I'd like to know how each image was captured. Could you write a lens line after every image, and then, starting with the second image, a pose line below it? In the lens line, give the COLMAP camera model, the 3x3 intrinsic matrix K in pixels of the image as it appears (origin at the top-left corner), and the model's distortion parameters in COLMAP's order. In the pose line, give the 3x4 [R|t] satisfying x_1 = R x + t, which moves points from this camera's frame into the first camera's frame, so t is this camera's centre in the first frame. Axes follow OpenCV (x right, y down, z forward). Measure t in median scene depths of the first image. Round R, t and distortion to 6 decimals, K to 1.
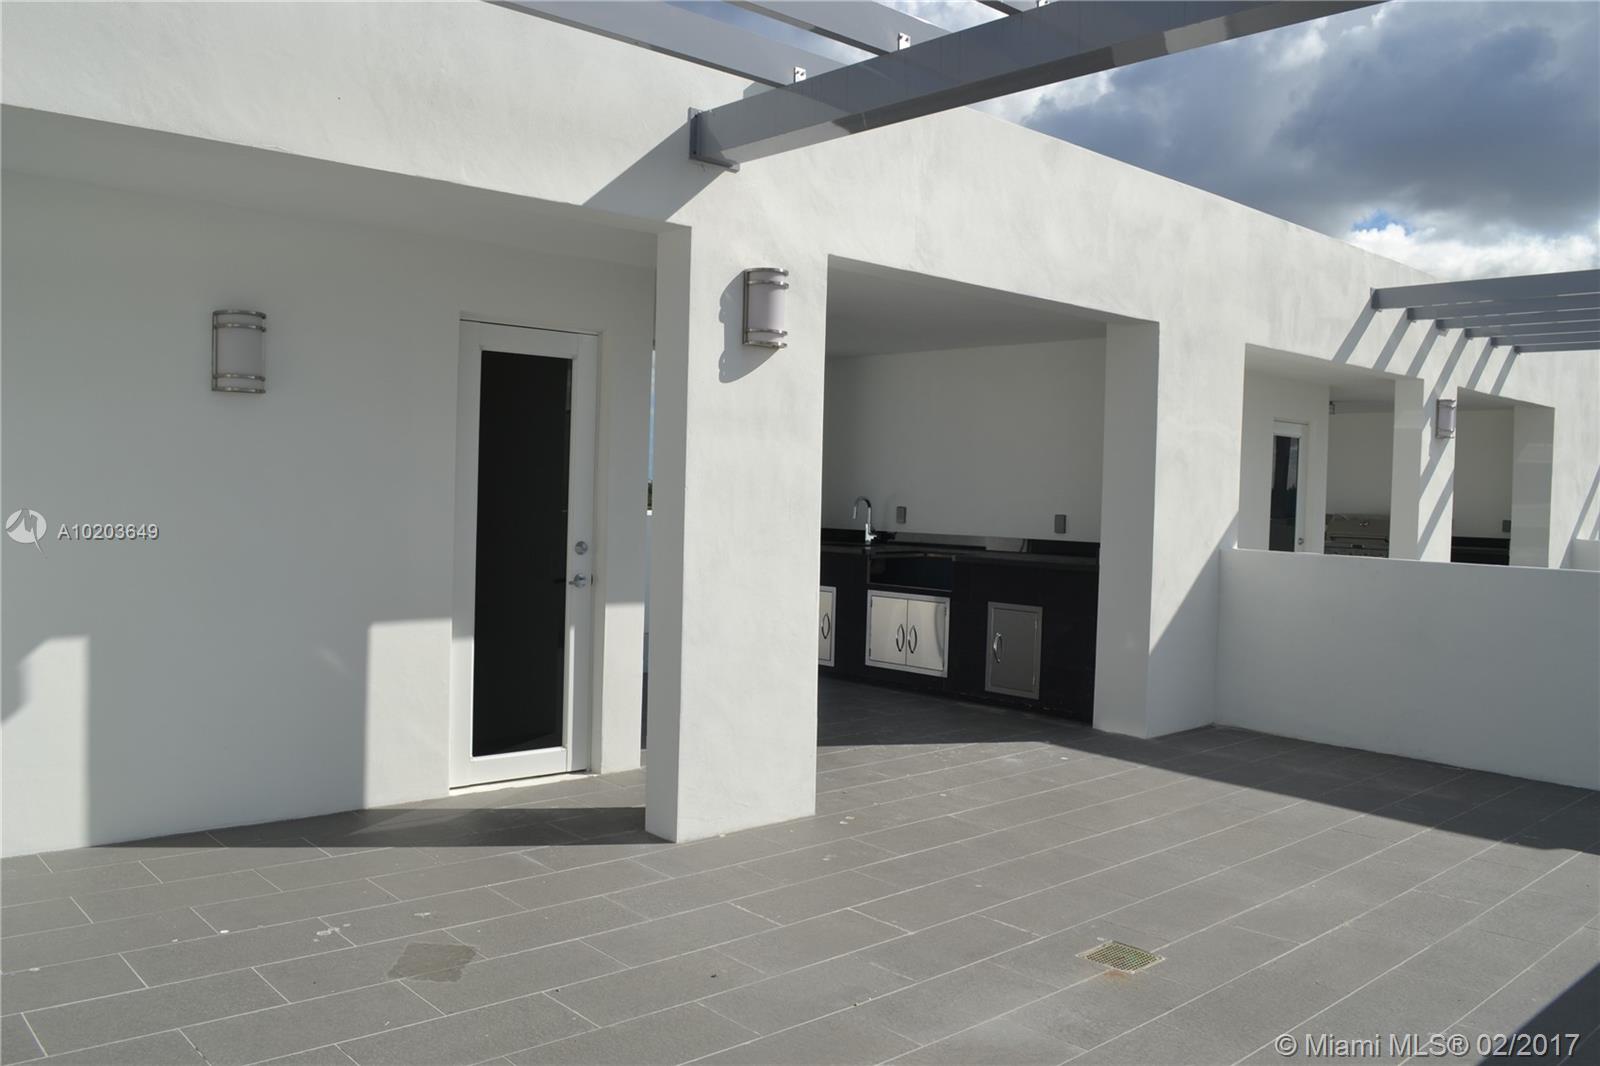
lens RADIAL K [[1273.3, 0, 800.0], [0, 1273.3, 536.7], [0, 0, 1]] dist [-0.079413, -0.010868]
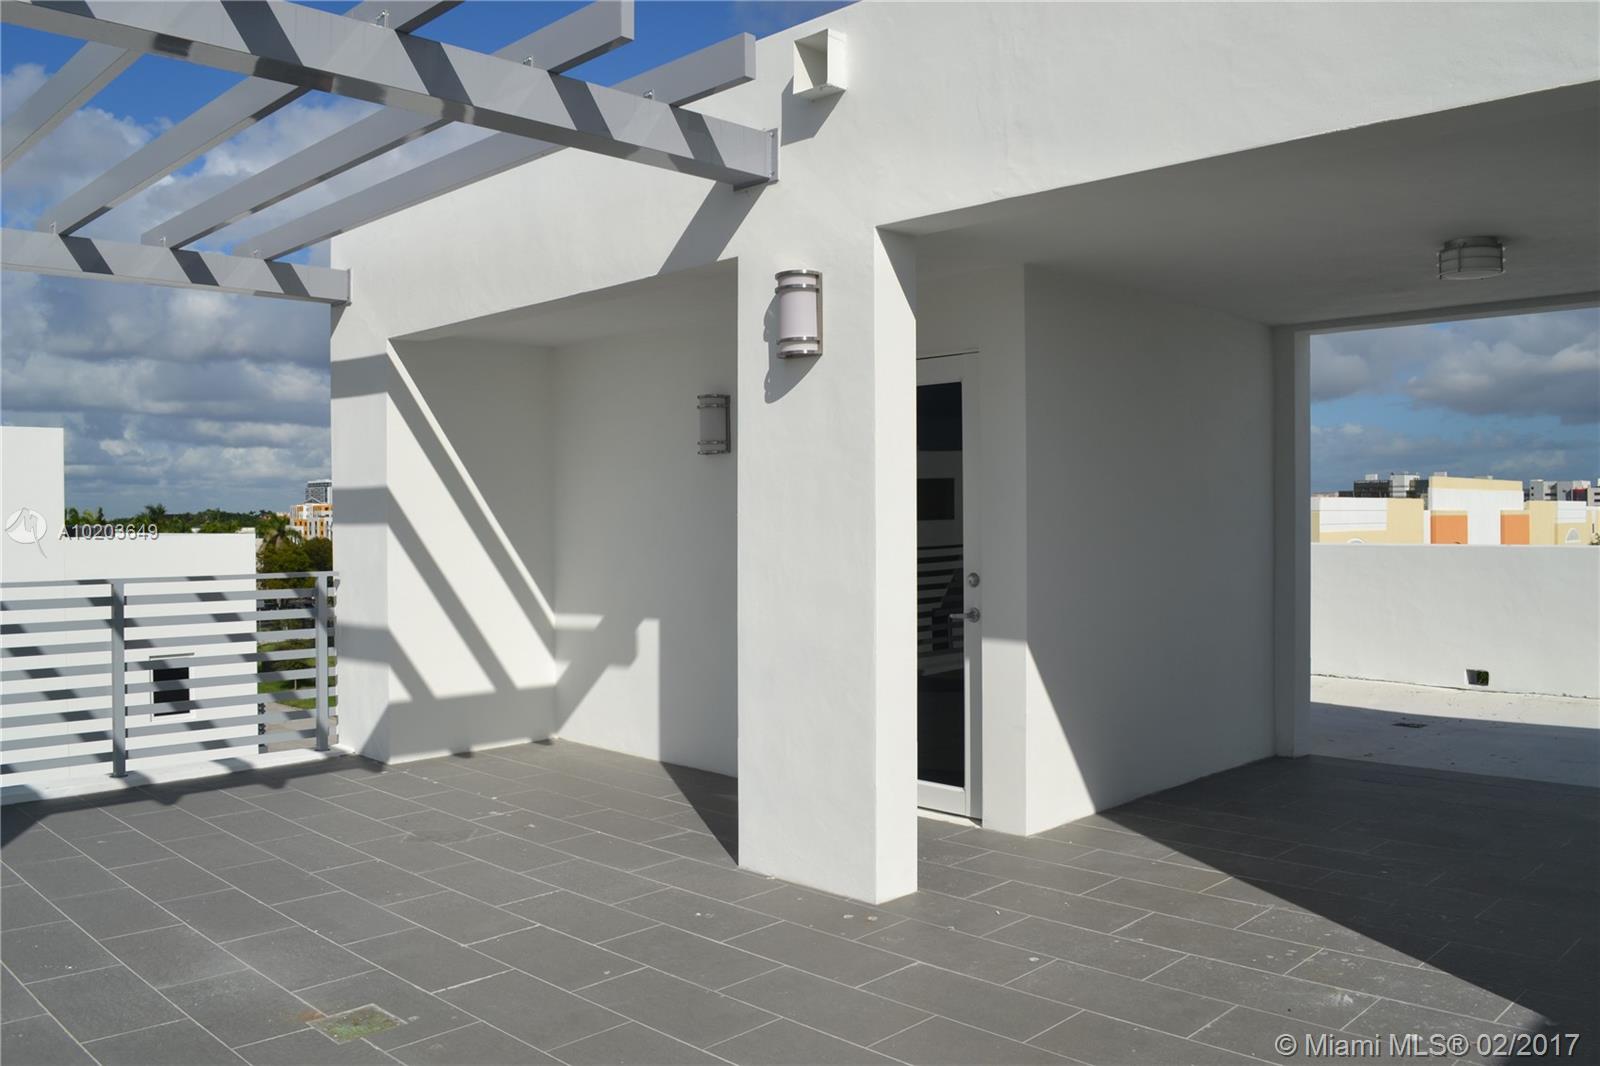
lens RADIAL K [[1273.3, 0, 799.6], [0, 1273.3, 529.6], [0, 0, 1]] dist [-0.079413, -0.010868]
pose [[0.055753, -0.019438, -0.998255, 0.909005], [-0.031689, 0.999272, -0.021228, -0.005509], [0.997942, 0.032817, 0.055097, 0.980118]]
